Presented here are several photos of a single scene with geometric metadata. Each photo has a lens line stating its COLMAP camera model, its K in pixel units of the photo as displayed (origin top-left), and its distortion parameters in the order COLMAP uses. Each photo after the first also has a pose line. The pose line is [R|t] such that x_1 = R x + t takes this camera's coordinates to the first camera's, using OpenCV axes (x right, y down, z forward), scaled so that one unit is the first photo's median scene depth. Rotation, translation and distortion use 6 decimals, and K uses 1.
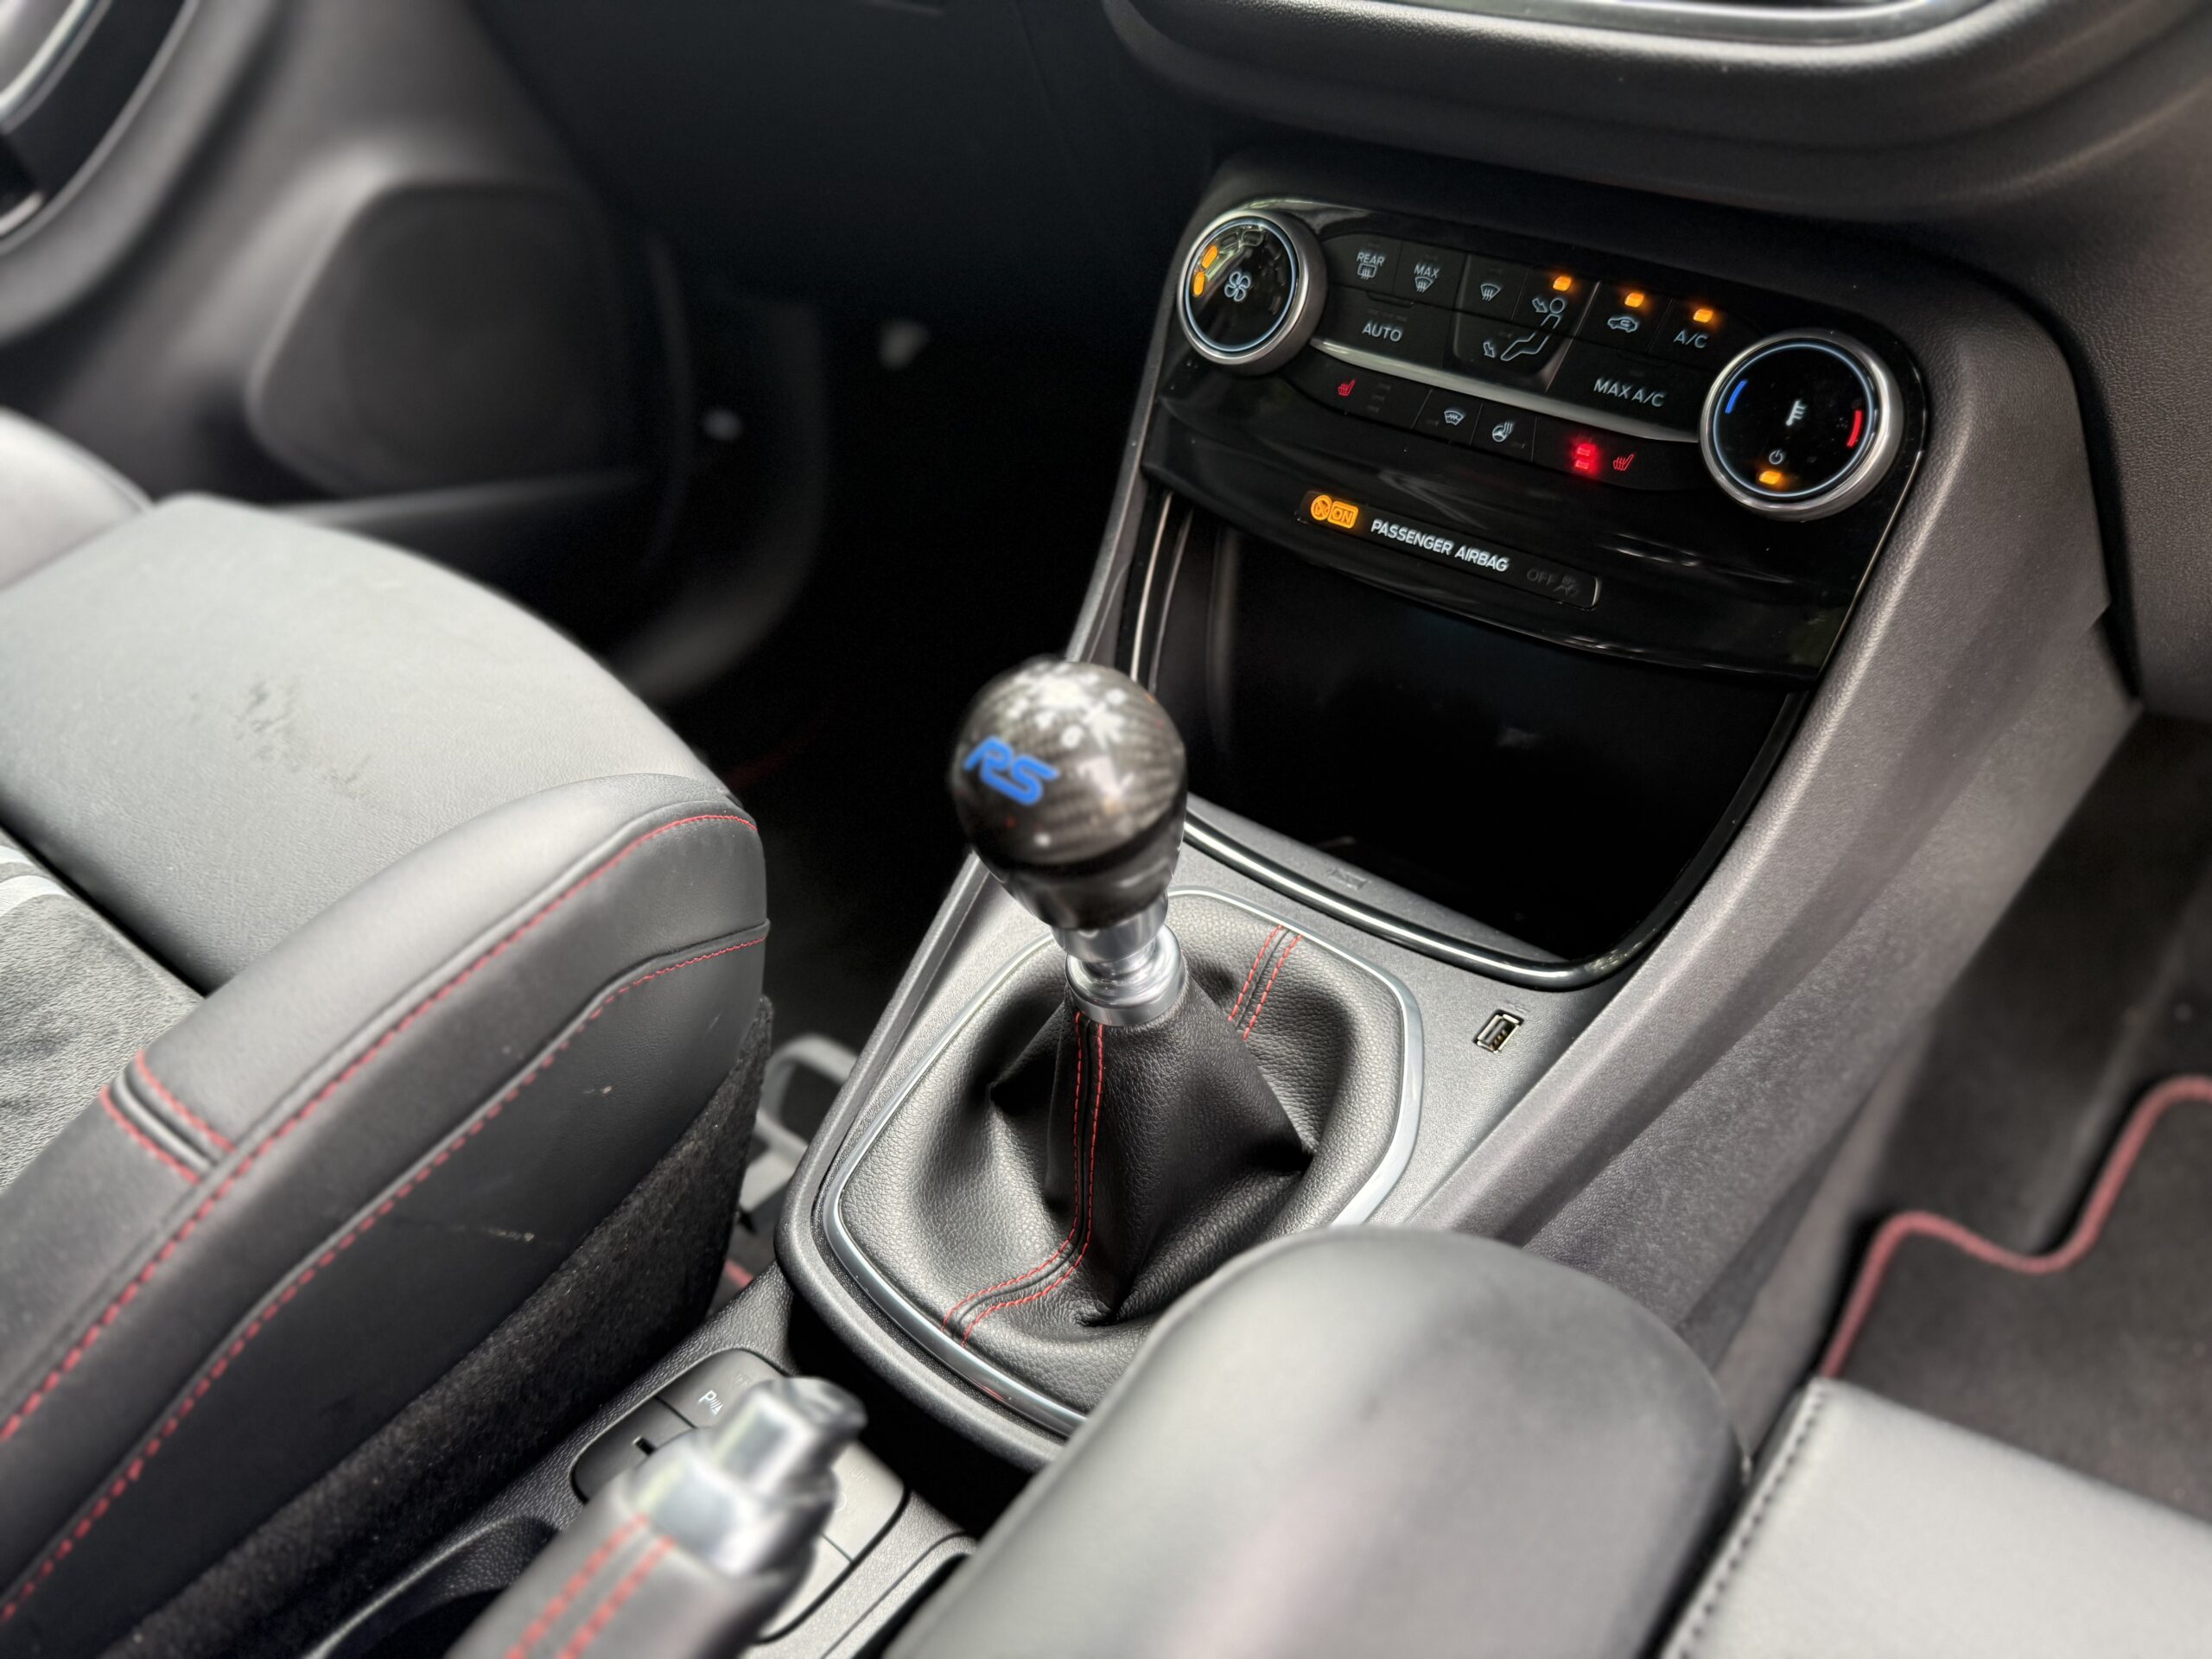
lens RADIAL K [[1577.8, 0, 1101.7], [0, 1577.8, 827.5], [0, 0, 1]] dist [-0.019428, -0.002885]
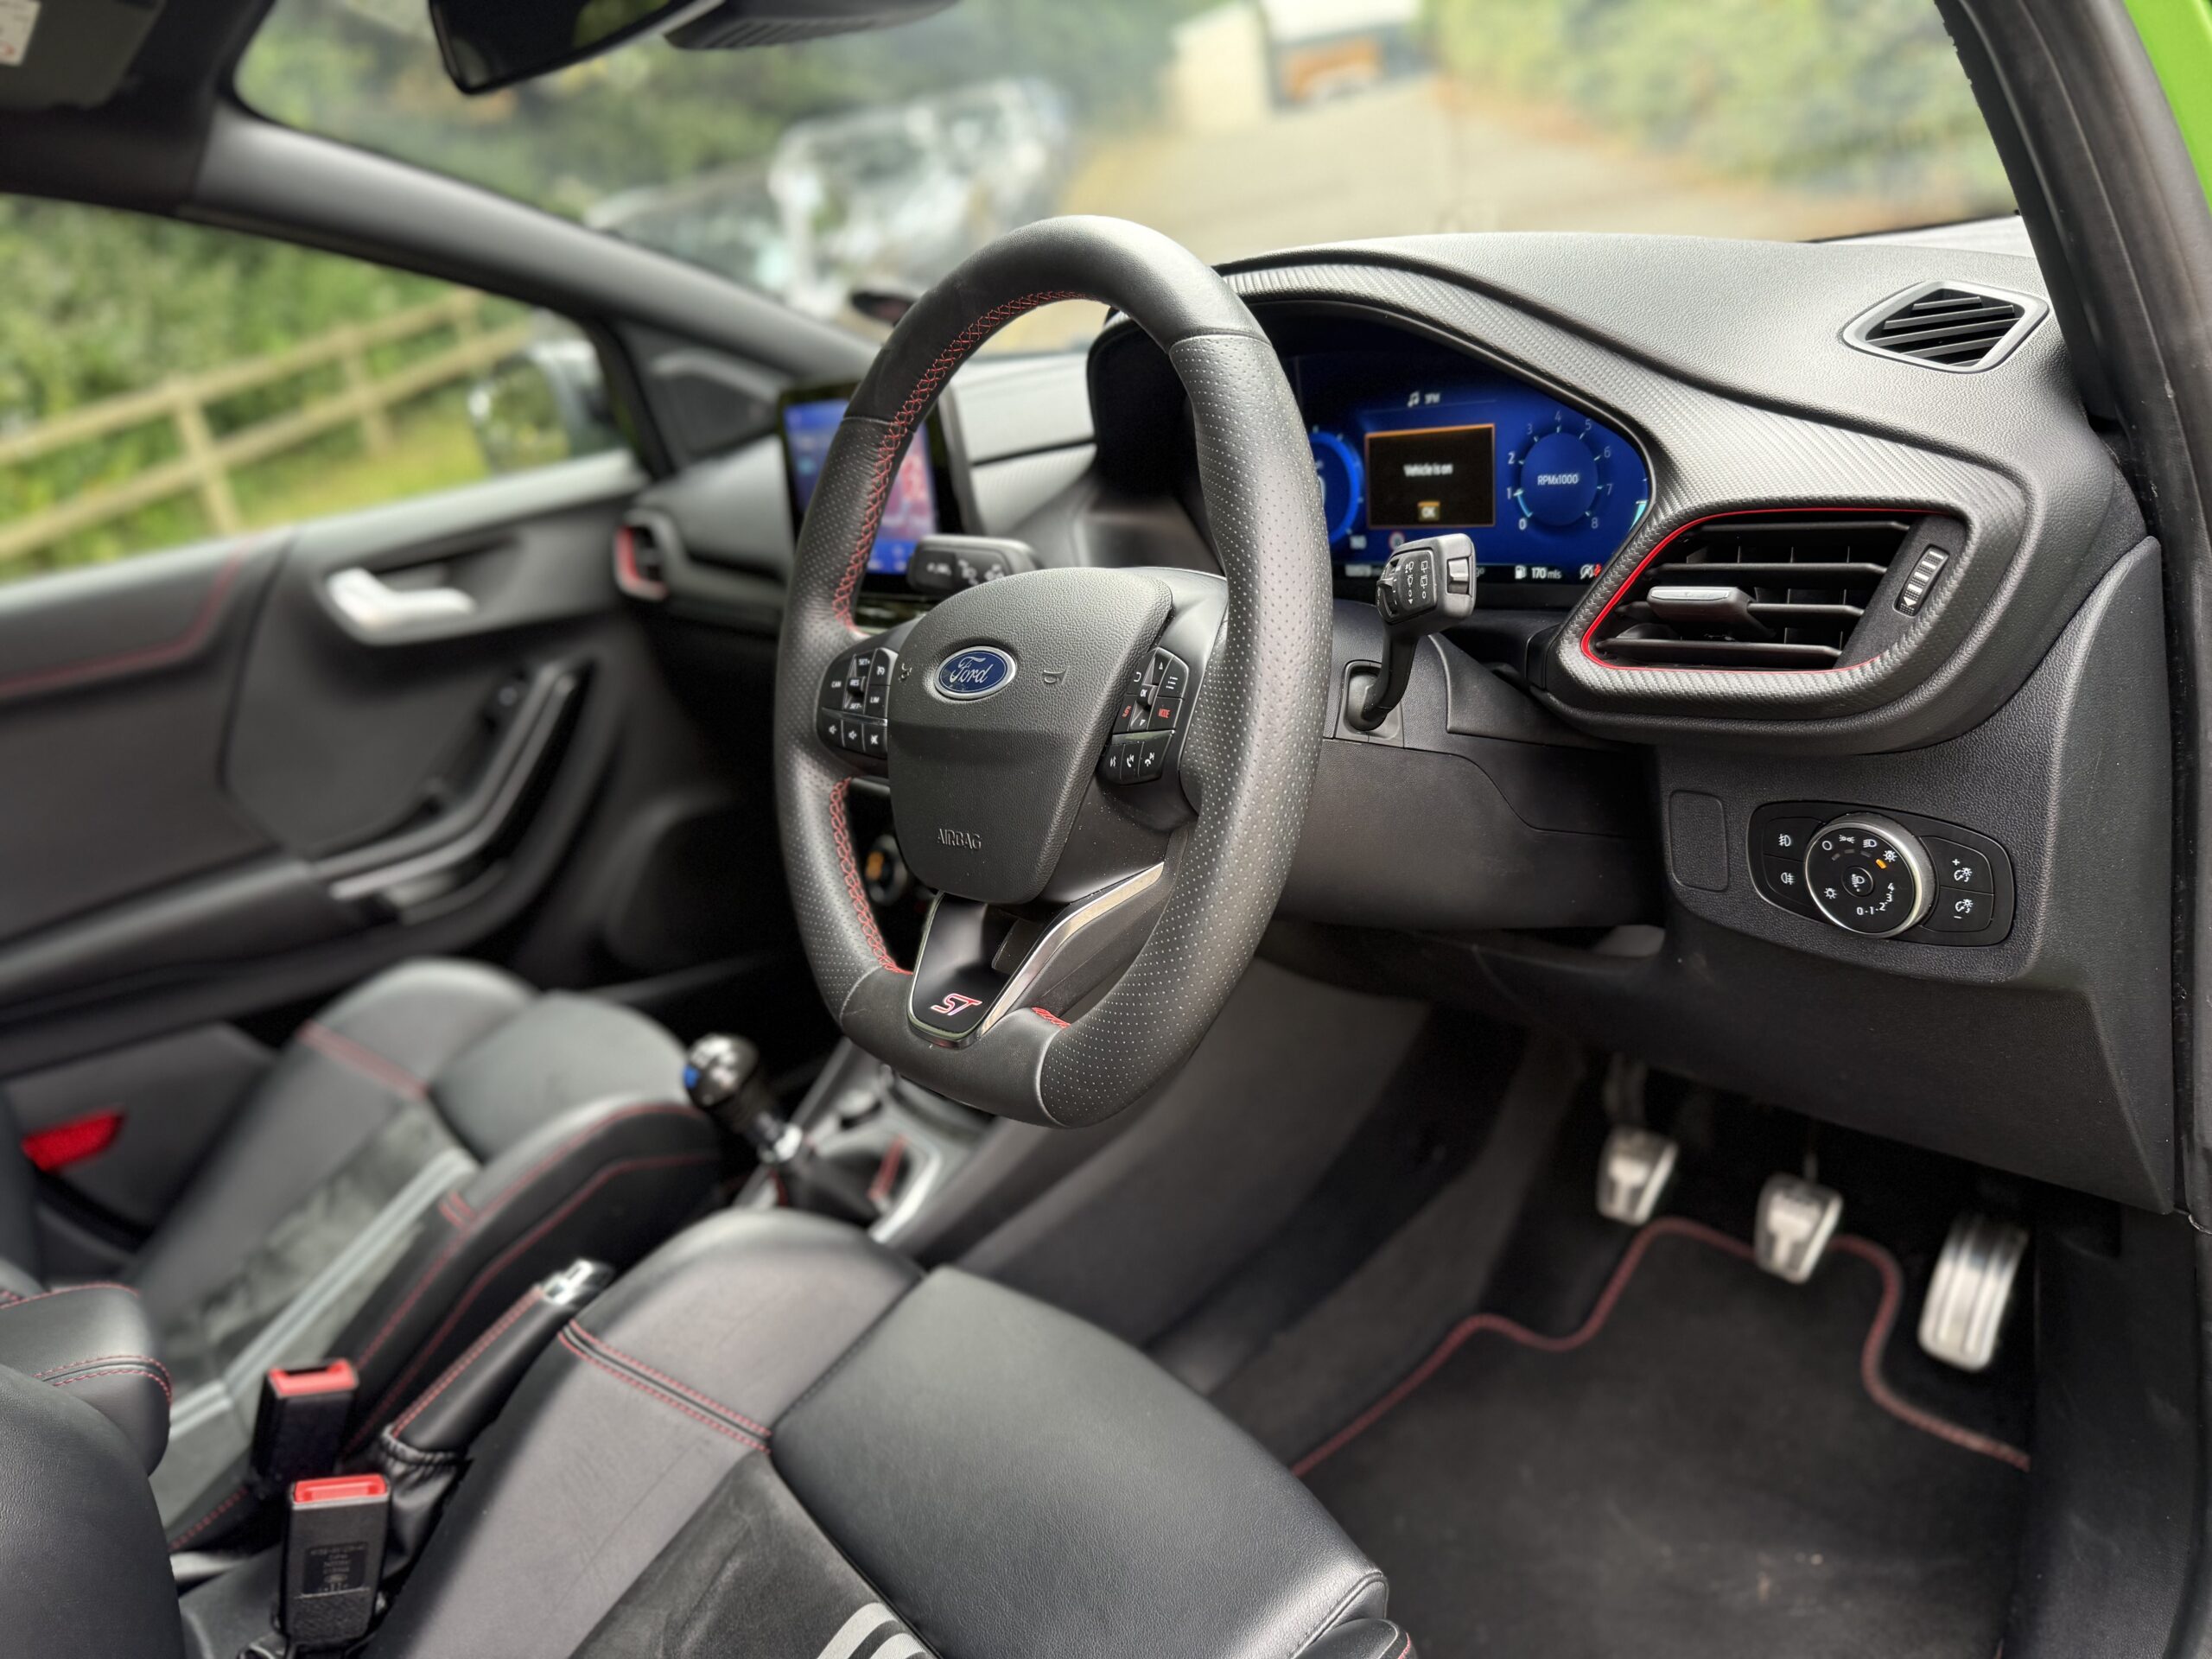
lens RADIAL K [[1559.5, 0, 1106.0], [0, 1559.5, 829.5], [0, 0, 1]] dist [-0.004119, -0.002801]
pose [[0.943029, -0.140989, -0.301362, 1.431388], [0.068558, 0.968681, -0.238656, 0.240800], [0.325572, 0.204399, 0.923160, -1.387830]]
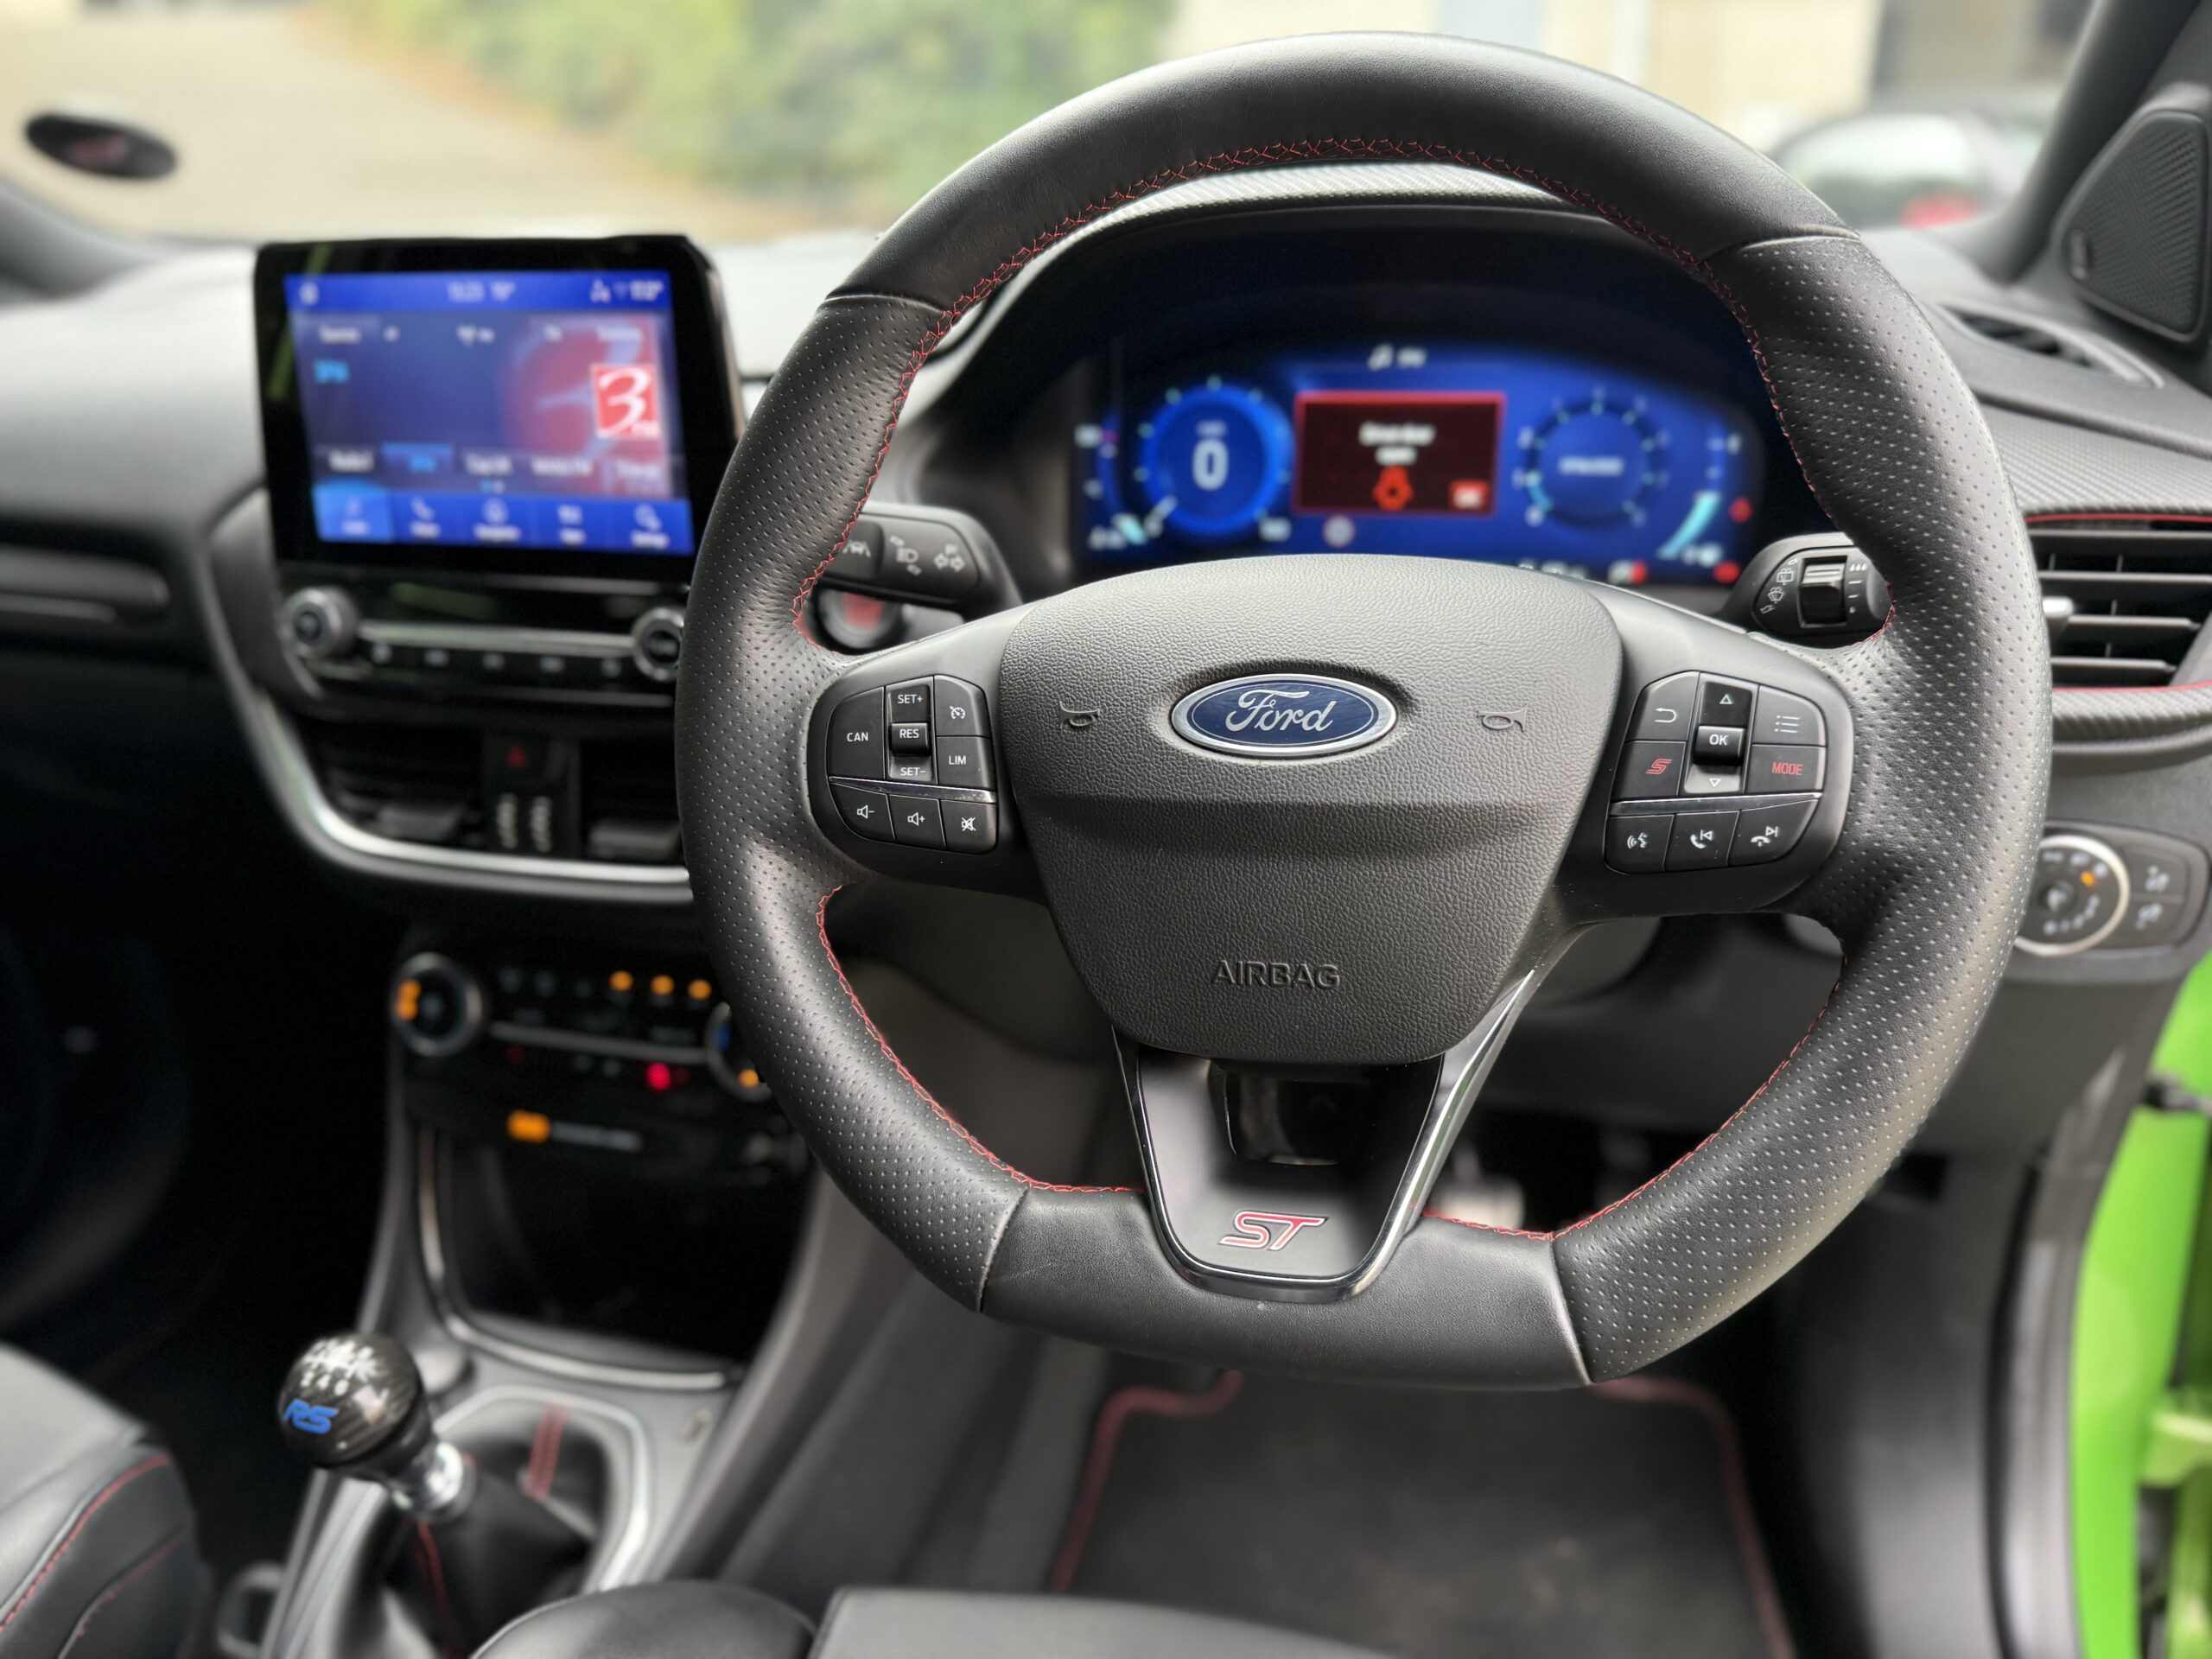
lens RADIAL K [[1590.2, 0, 1084.6], [0, 1590.2, 835.1], [0, 0, 1]] dist [-0.012707, -0.020932]
pose [[0.919923, -0.223164, 0.322397, 0.266602], [0.272941, 0.954778, -0.117906, -0.178807], [-0.281505, 0.196460, 0.939233, -0.874976]]
